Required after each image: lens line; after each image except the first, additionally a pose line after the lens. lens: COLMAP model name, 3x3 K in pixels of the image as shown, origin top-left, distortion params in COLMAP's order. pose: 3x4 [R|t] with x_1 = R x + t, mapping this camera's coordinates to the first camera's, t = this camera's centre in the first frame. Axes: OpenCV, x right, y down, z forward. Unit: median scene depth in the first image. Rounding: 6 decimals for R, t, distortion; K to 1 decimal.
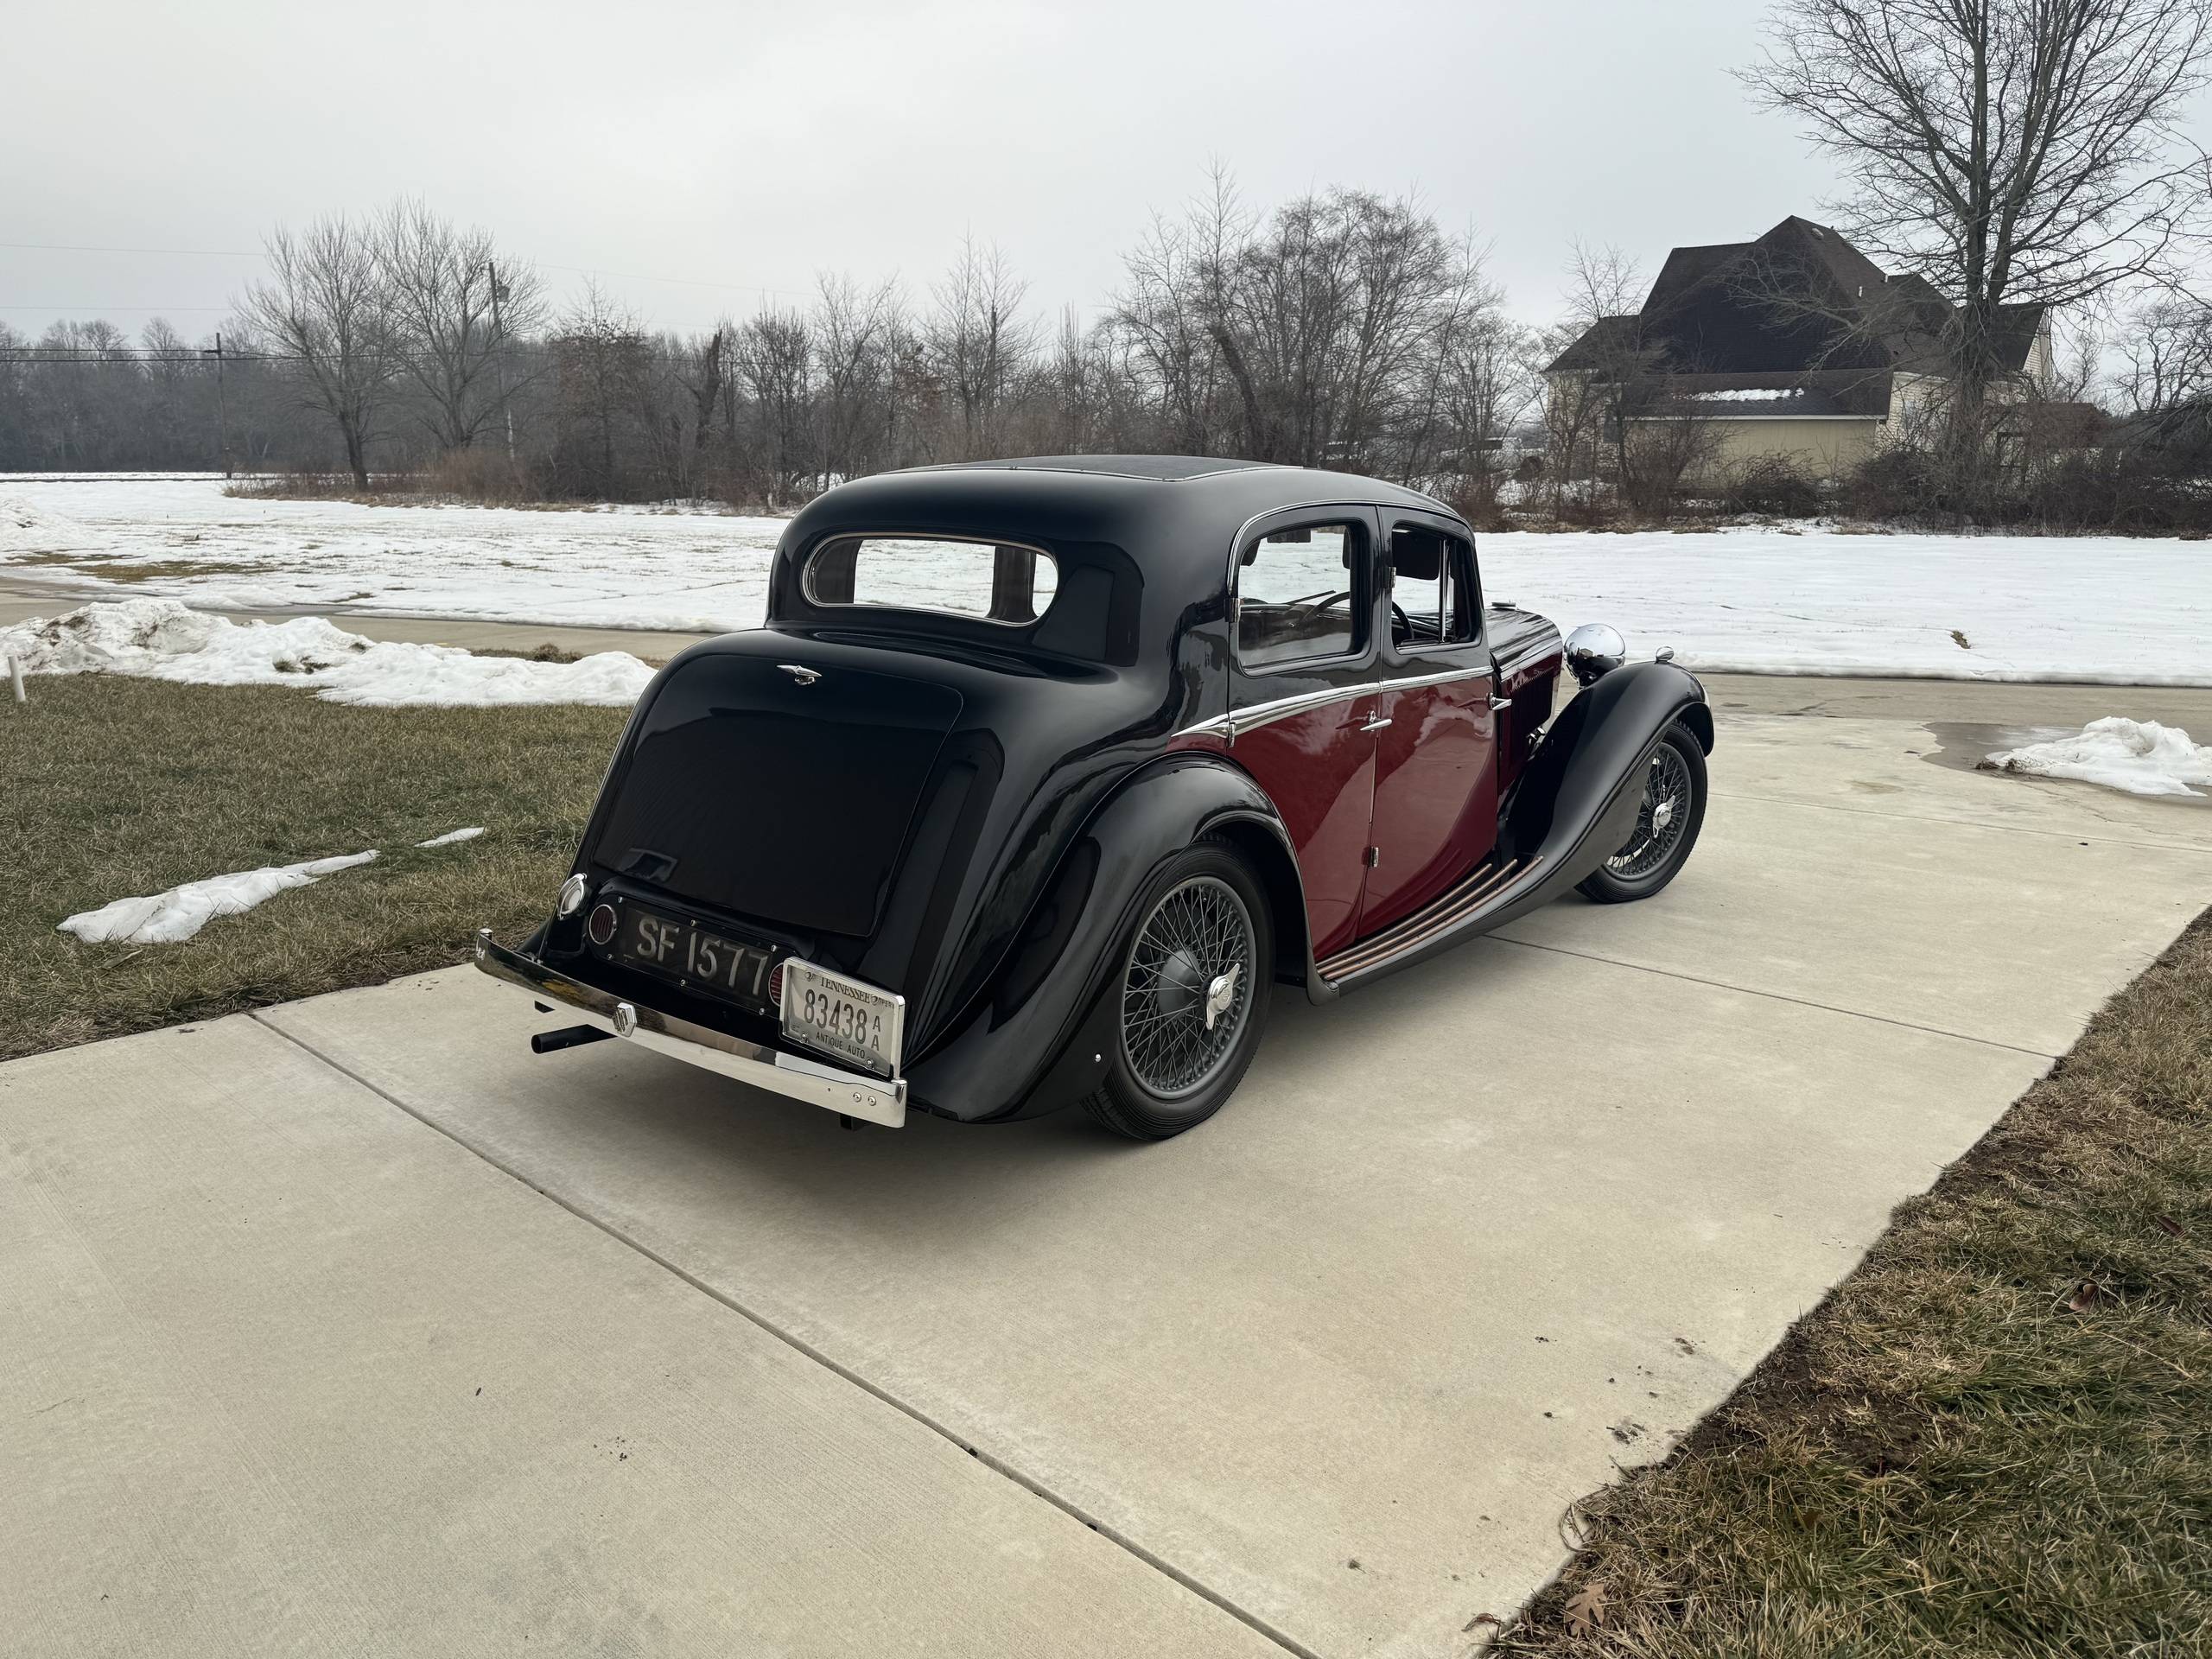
lens RADIAL K [[1557.2, 0, 1109.0], [0, 1557.2, 828.0], [0, 0, 1]] dist [0.052120, -0.062206]
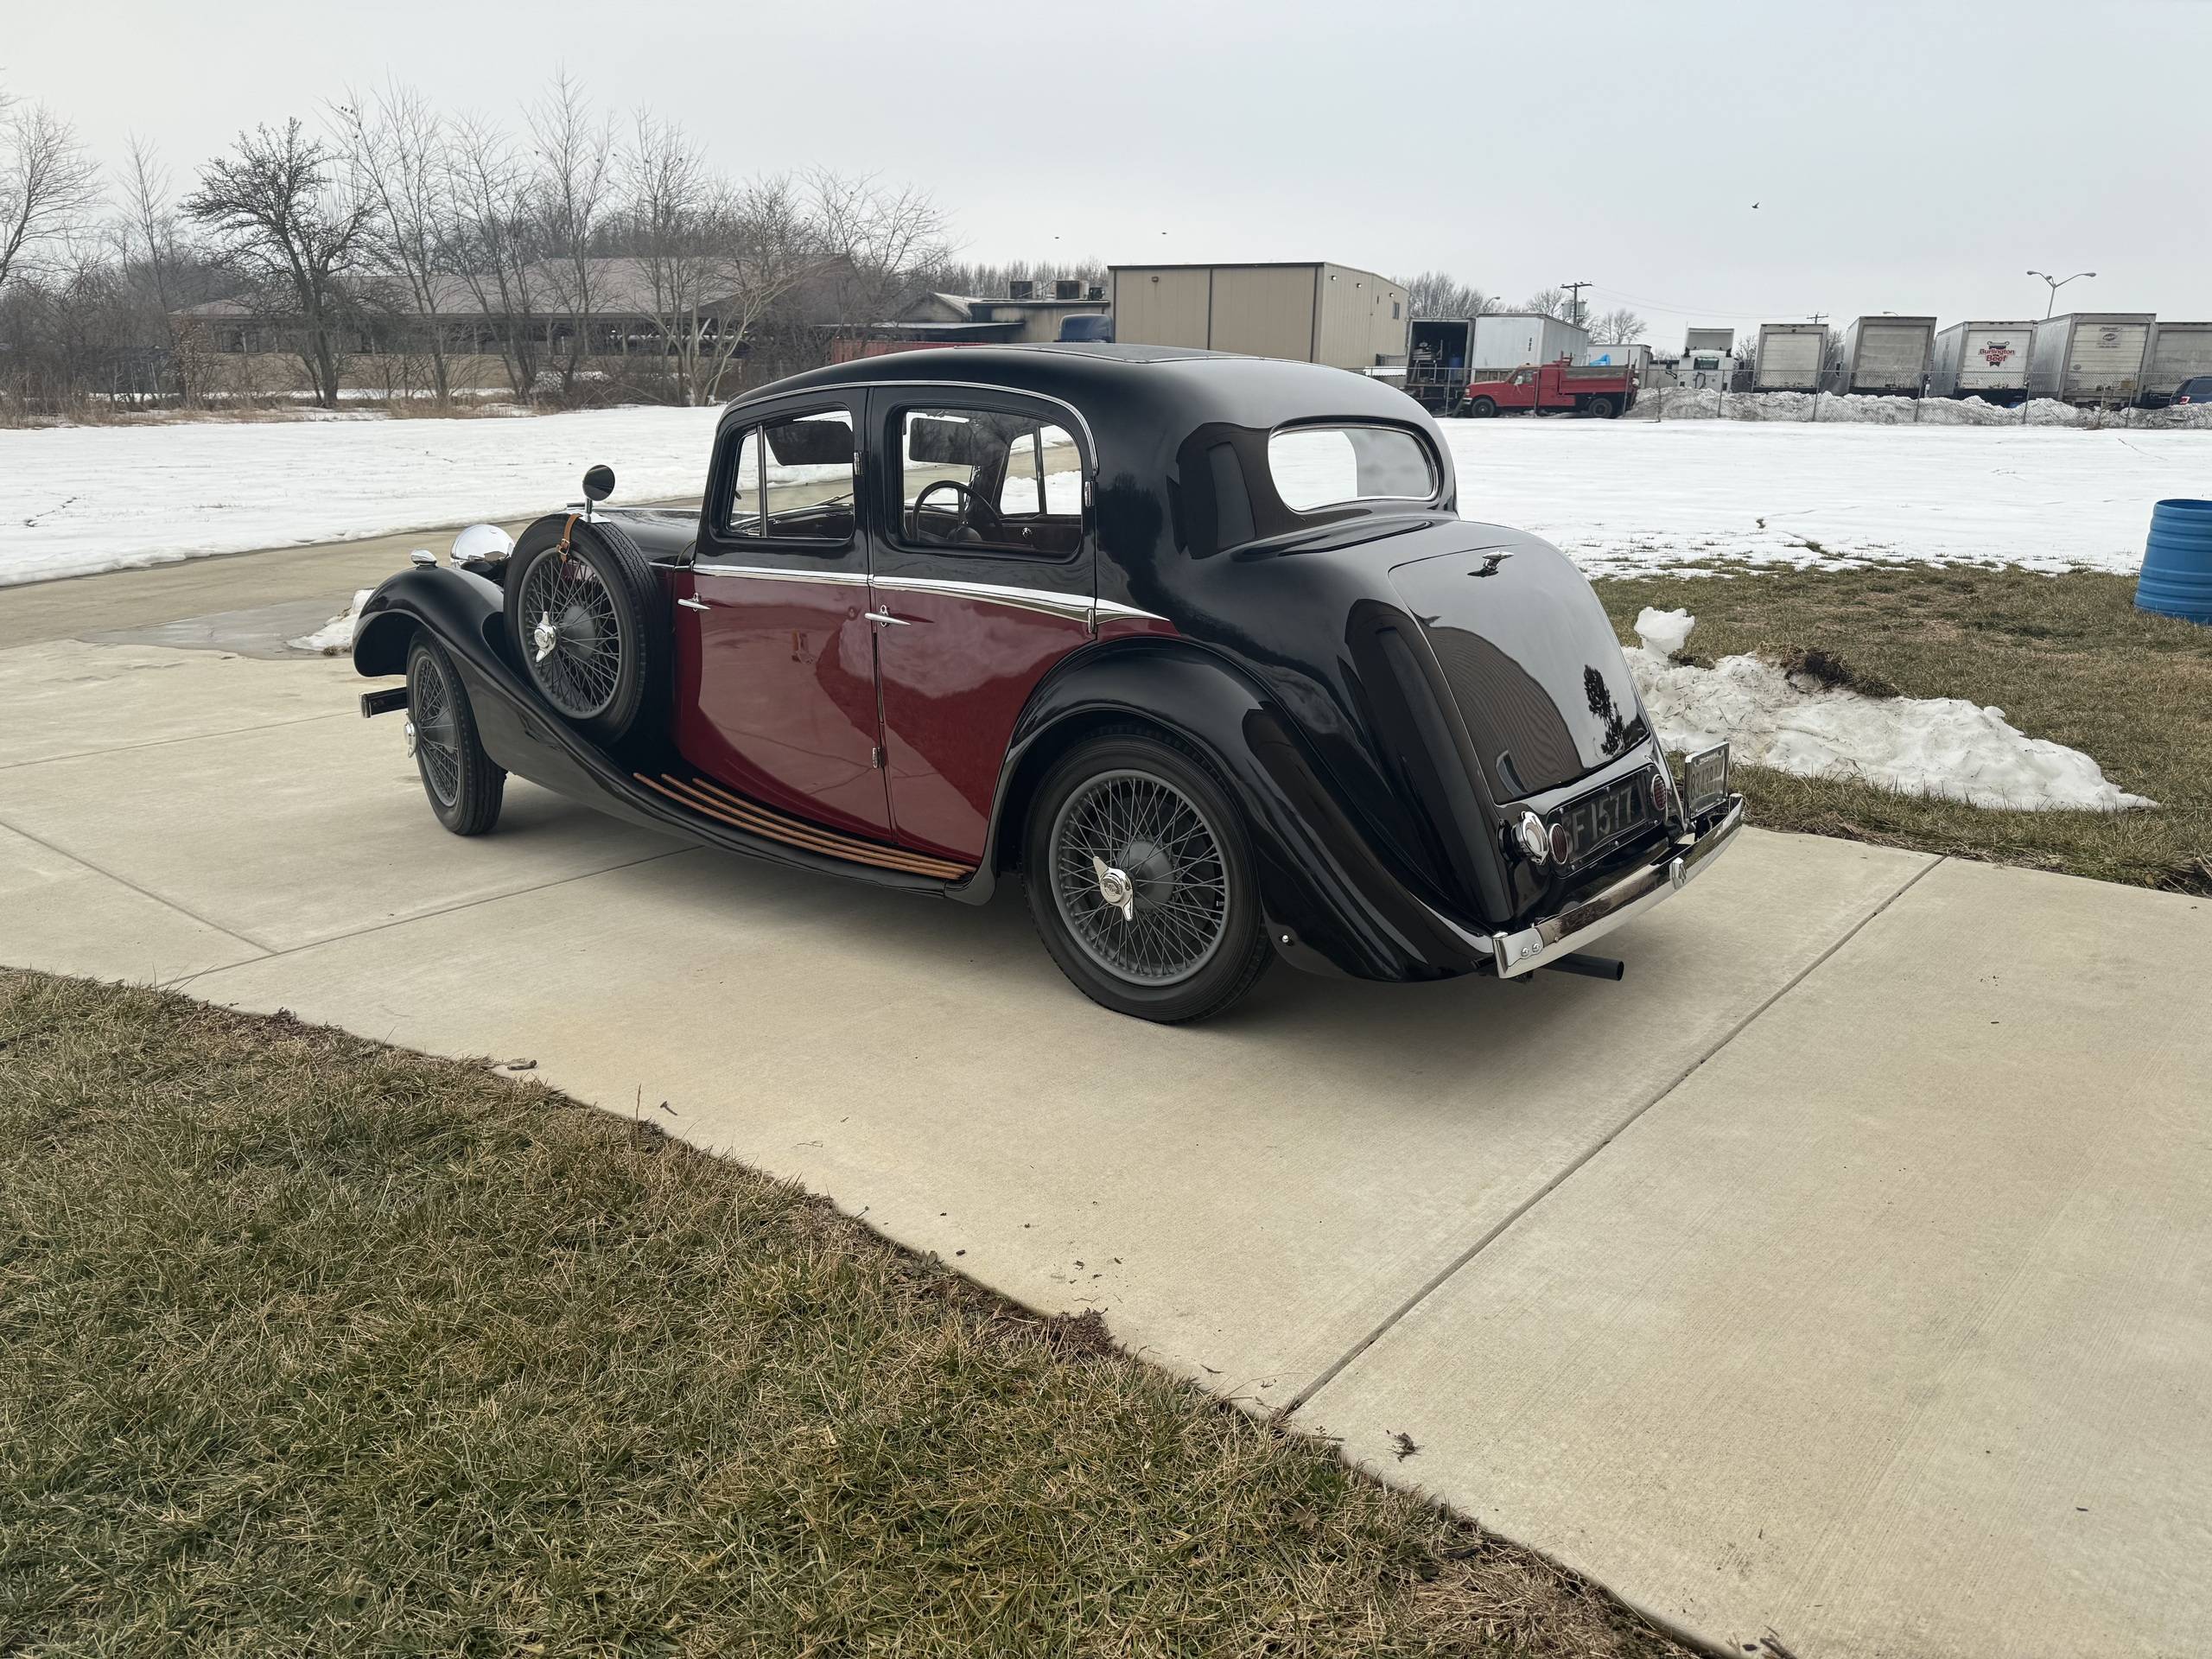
lens RADIAL K [[1557.2, 0, 1105.8], [0, 1557.2, 827.1], [0, 0, 1]] dist [0.052120, -0.062206]
pose [[-0.042476, -0.266552, 0.962884, -0.078857], [0.206233, 0.940659, 0.269498, -0.016807], [-0.977581, 0.210026, 0.015017, 0.080635]]
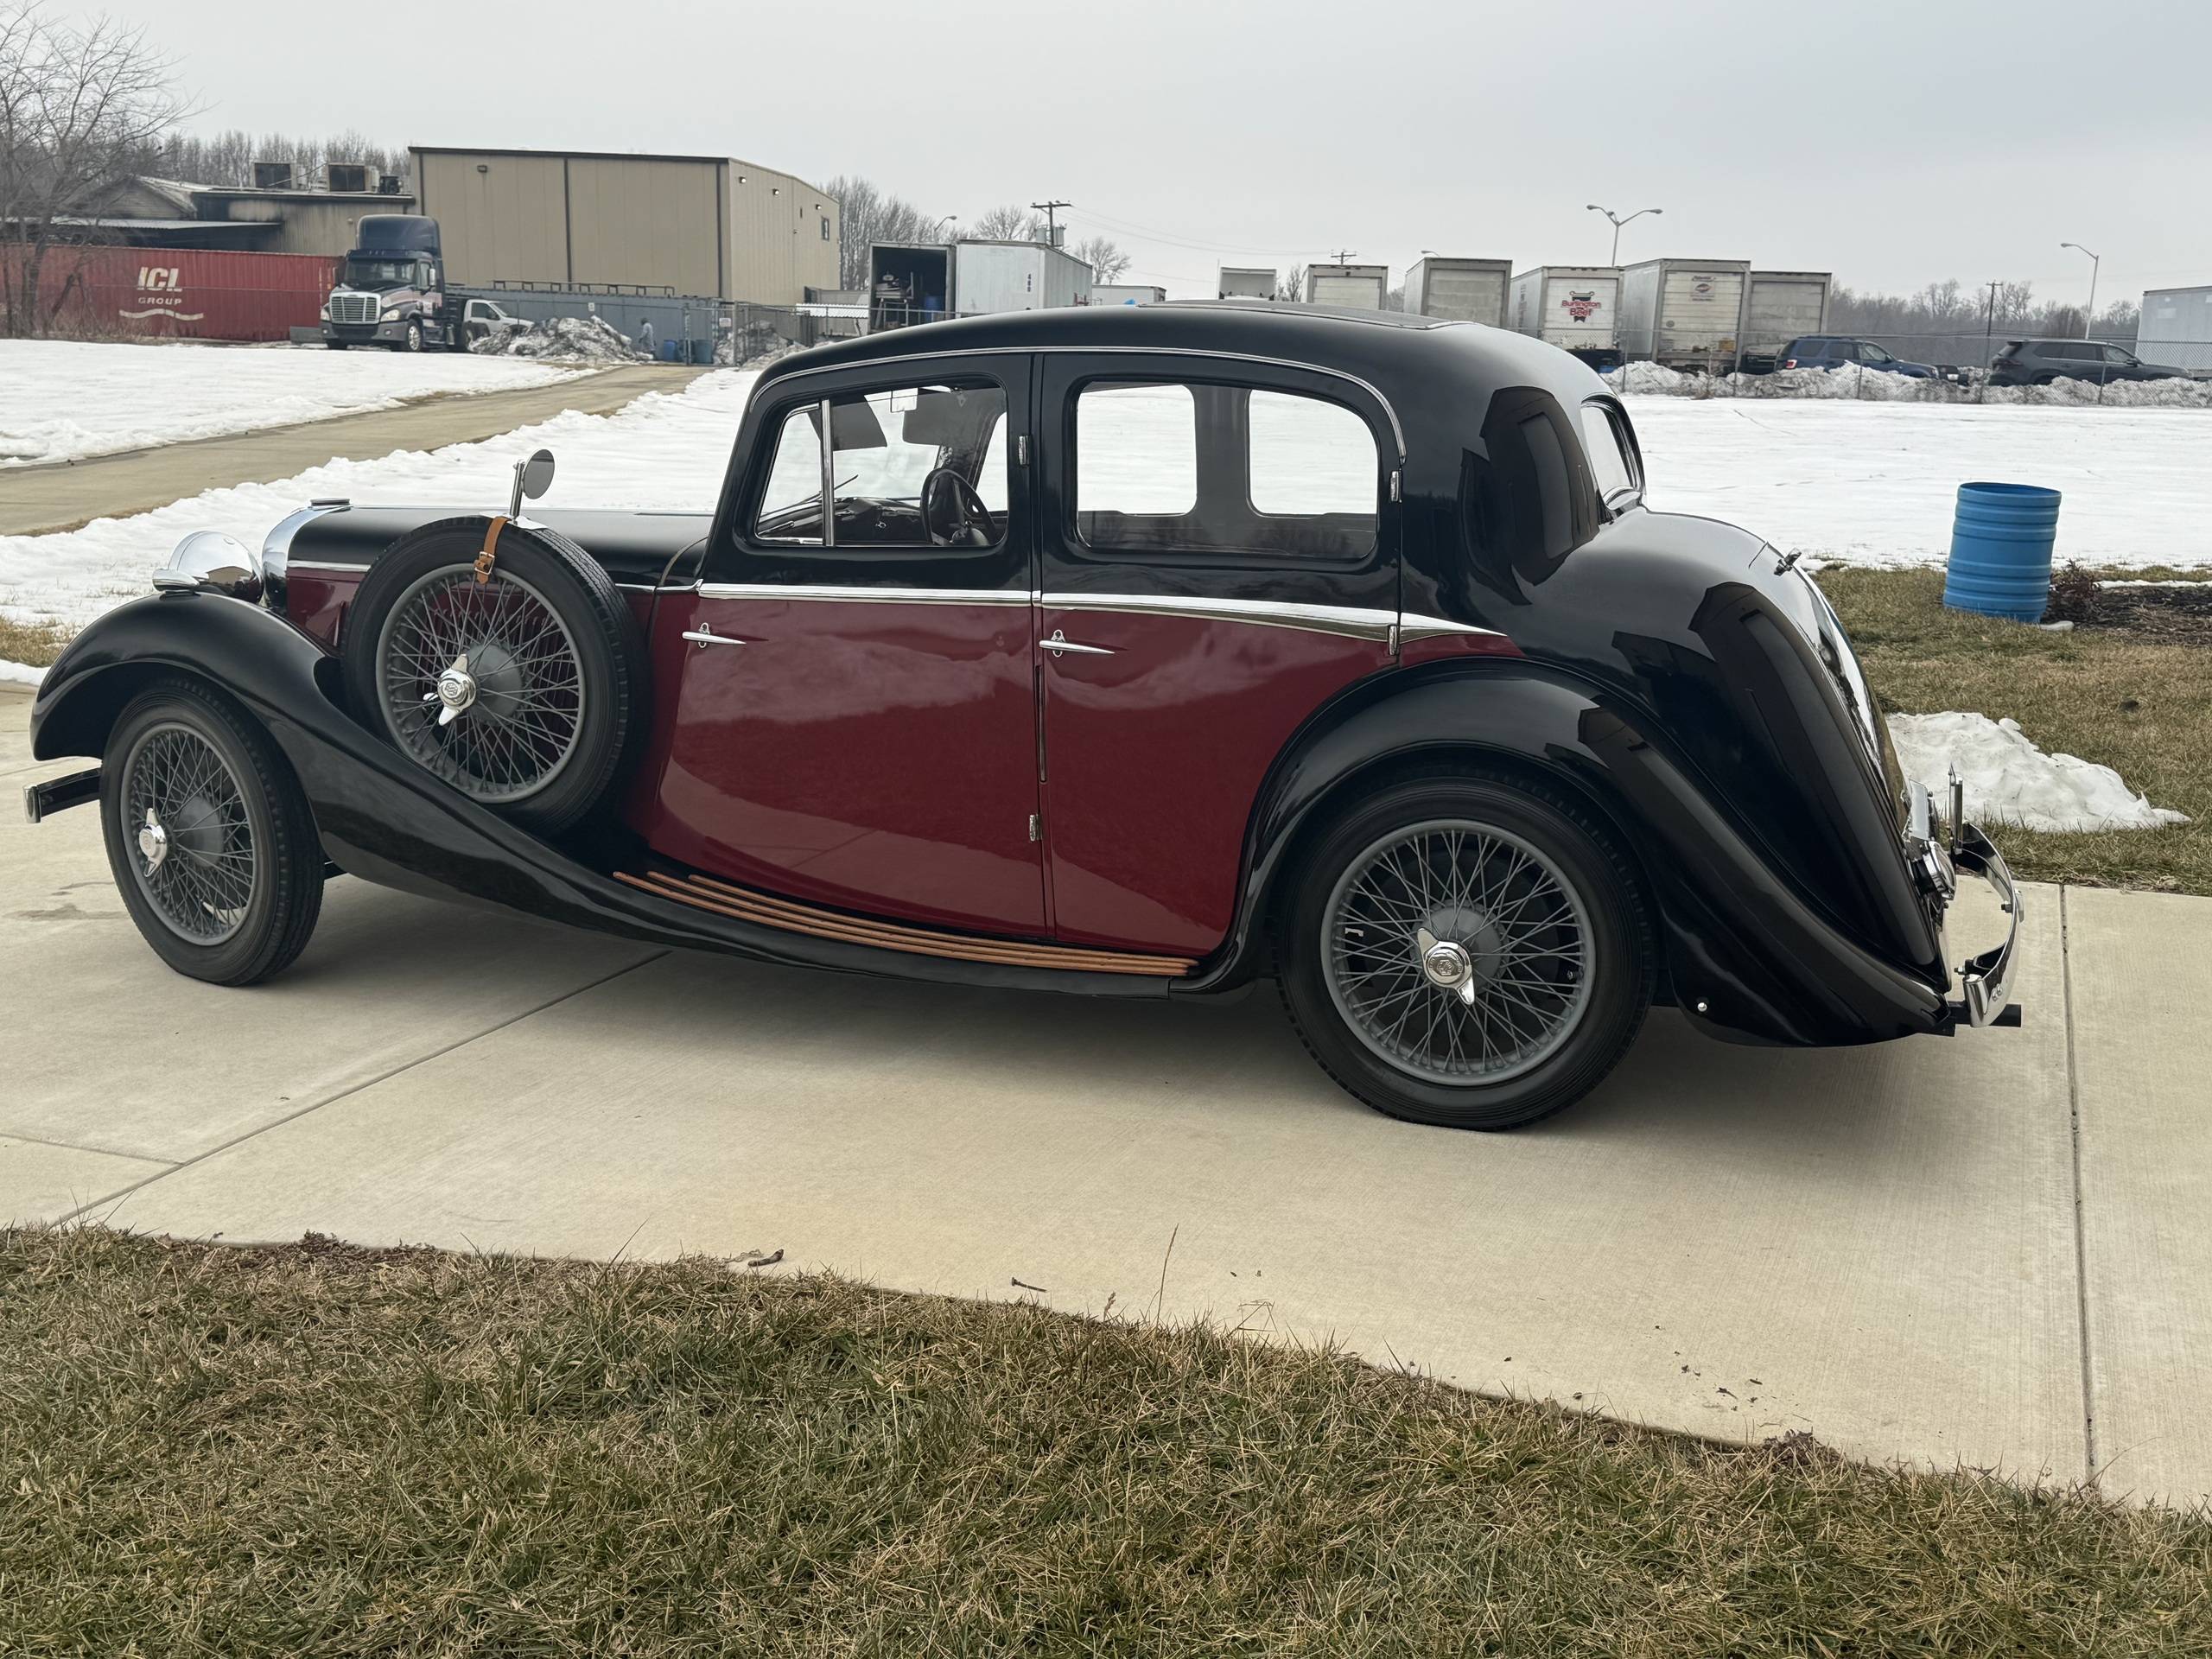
lens RADIAL K [[2202.1, 0, 1105.5], [0, 2202.1, 830.3], [0, 0, 1]] dist [0.050488, 0.000000]
pose [[-0.346024, -0.206369, 0.915248, -0.080385], [0.179426, 0.942950, 0.280450, -0.024056], [-0.920909, 0.261262, -0.289255, 0.112286]]
